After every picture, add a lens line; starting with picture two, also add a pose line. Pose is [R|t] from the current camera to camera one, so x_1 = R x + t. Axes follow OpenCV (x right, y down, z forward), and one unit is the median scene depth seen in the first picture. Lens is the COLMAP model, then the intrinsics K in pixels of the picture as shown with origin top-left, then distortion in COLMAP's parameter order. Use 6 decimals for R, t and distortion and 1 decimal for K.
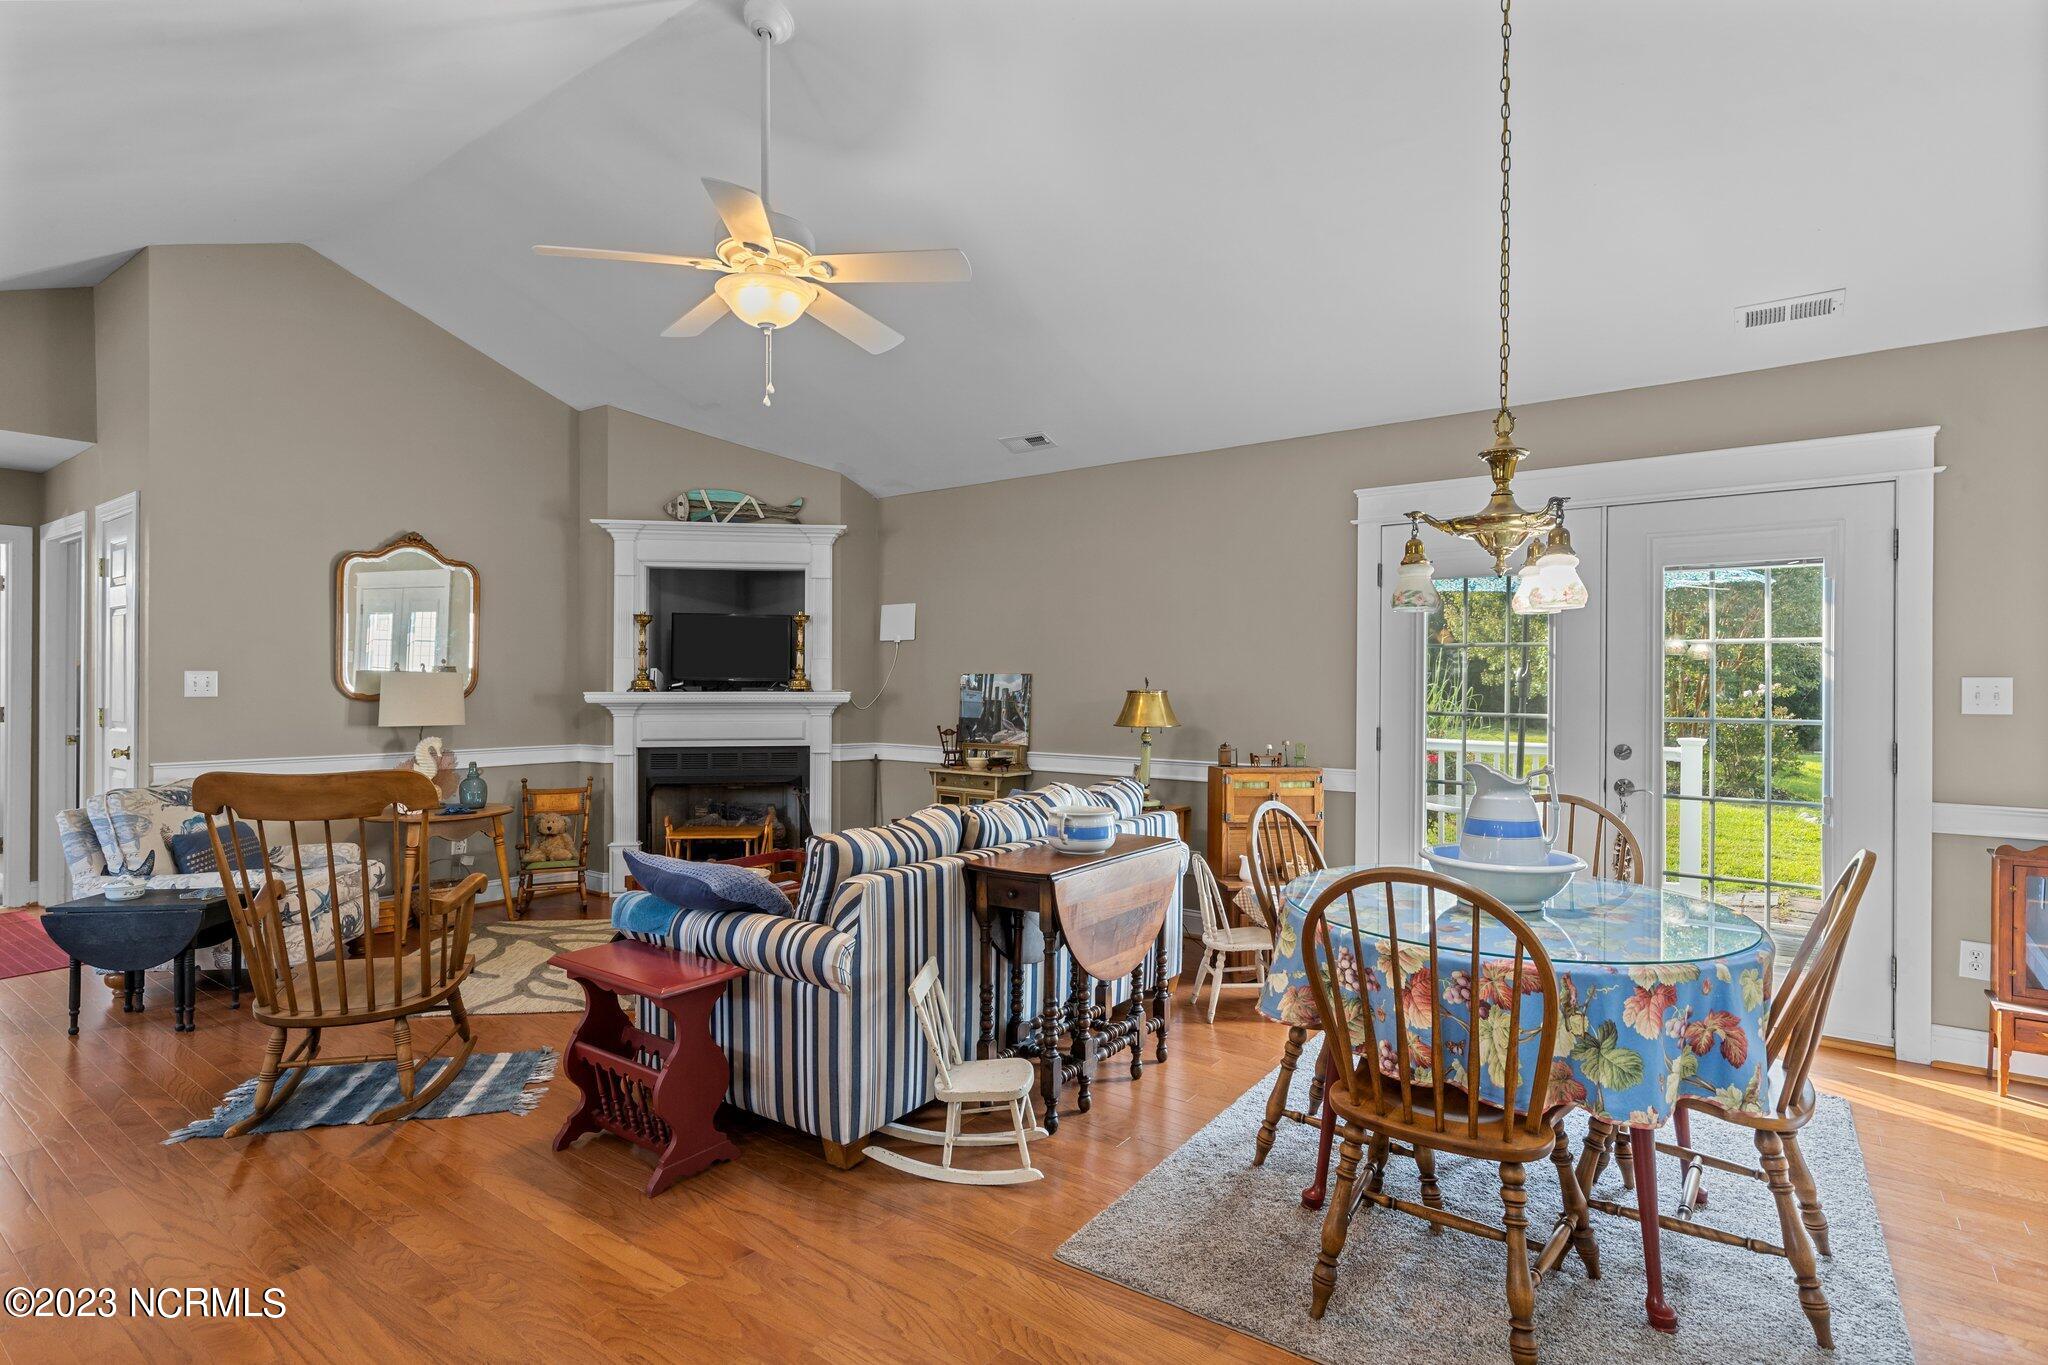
lens RADIAL K [[1014.0, 0, 1032.6], [0, 1014.0, 684.5], [0, 0, 1]] dist [0.002128, -0.000130]
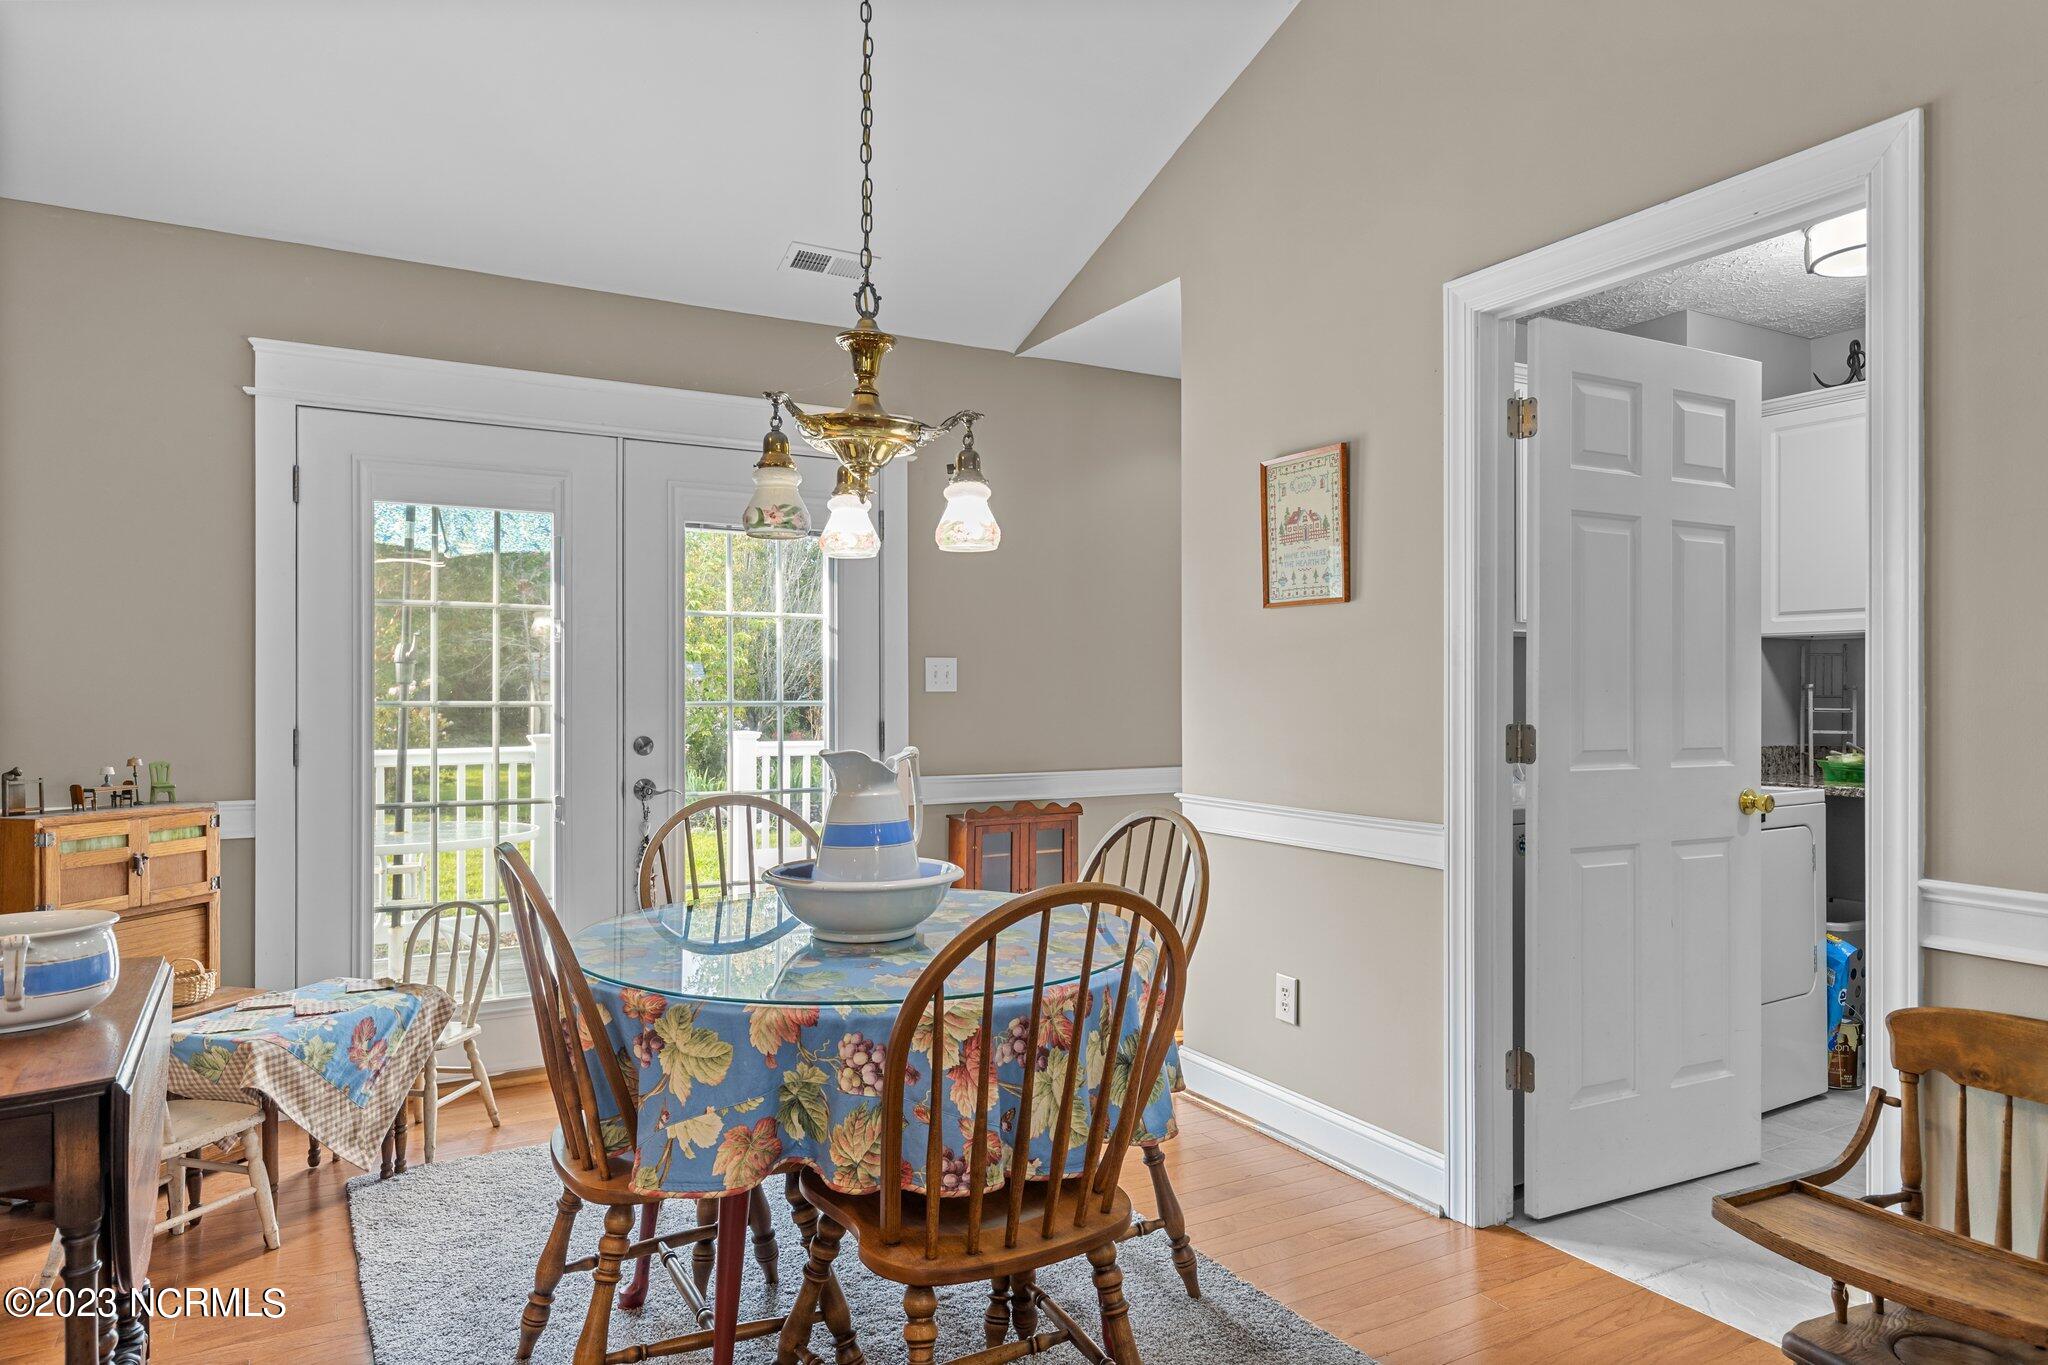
lens RADIAL K [[1265.3, 0, 1025.9], [0, 1265.3, 688.1], [0, 0, 1]] dist [0.007359, -0.001537]
pose [[0.395473, -0.002961, 0.918473, -0.211188], [0.002512, 0.999995, 0.002142, 0.018227], [-0.918474, 0.001460, 0.395478, 0.304285]]
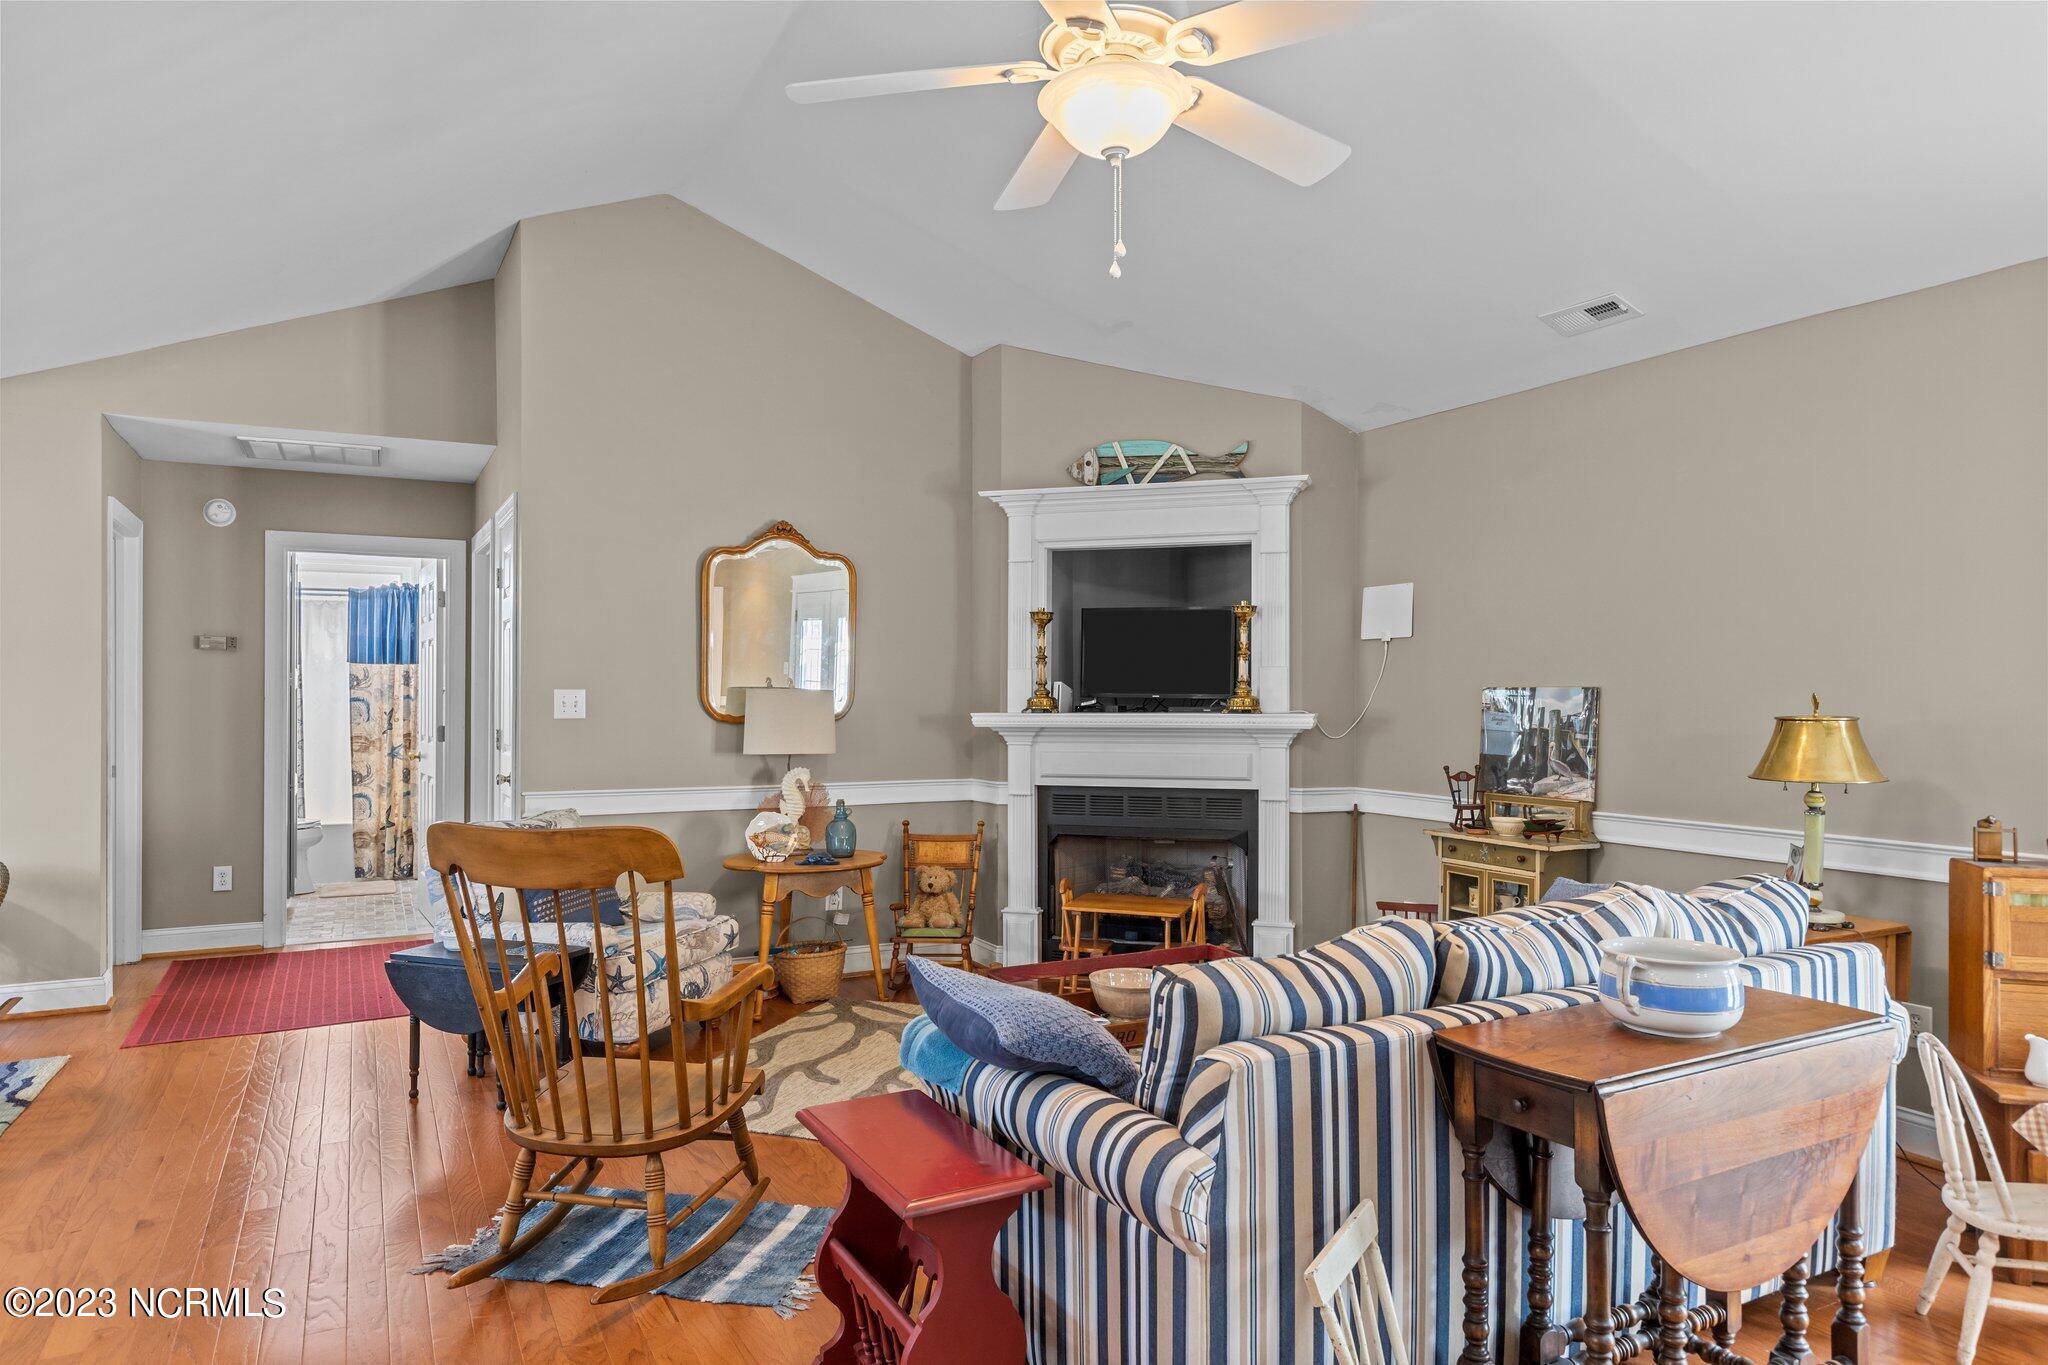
lens RADIAL K [[1265.3, 0, 1025.9], [0, 1265.3, 688.1], [0, 0, 1]] dist [0.007359, -0.001537]
pose [[0.901542, -0.004271, -0.432671, 0.024383], [0.001694, 0.999978, -0.006342, -0.007498], [0.432689, 0.004985, 0.901530, 0.191587]]
